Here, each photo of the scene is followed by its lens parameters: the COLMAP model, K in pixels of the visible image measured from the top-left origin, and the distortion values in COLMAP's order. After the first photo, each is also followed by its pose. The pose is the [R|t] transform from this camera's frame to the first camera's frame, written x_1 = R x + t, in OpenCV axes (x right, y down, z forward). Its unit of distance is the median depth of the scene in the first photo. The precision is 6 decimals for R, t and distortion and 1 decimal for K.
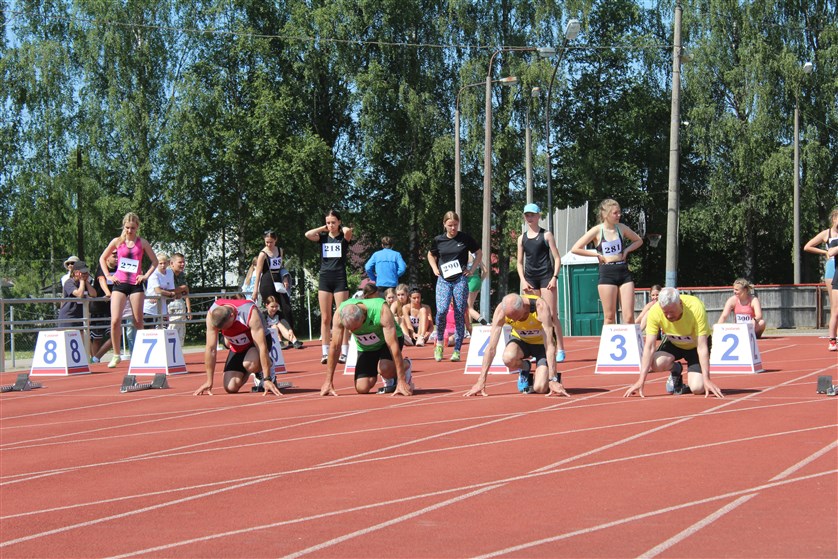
lens RADIAL K [[1833.4, 0, 419.0], [0, 1833.4, 279.5], [0, 0, 1]] dist [0.065944, 0.185685]
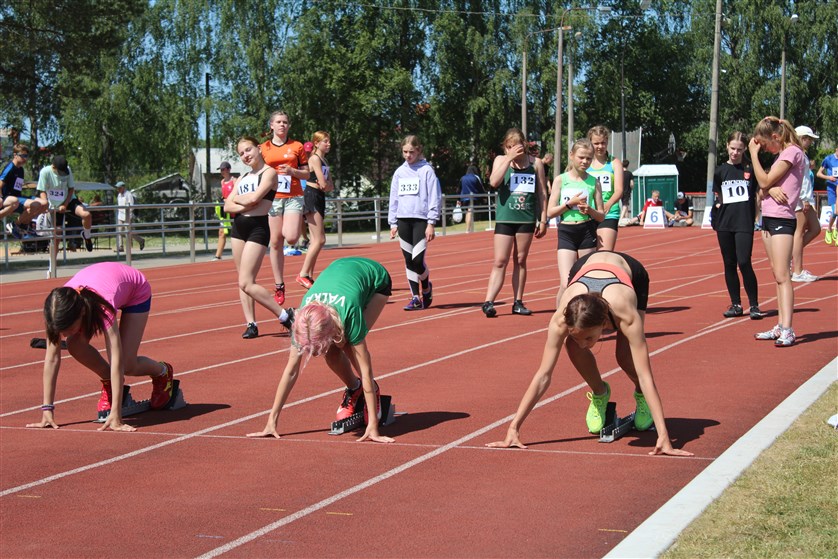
lens RADIAL K [[1663.5, 0, 419.0], [0, 1663.5, 279.5], [0, 0, 1]] dist [0.030641, 0.166317]
pose [[0.999792, 0.011655, 0.016749, -0.060207], [-0.012605, 0.998252, 0.057738, -0.000435], [-0.016047, -0.057937, 0.998191, -0.138043]]
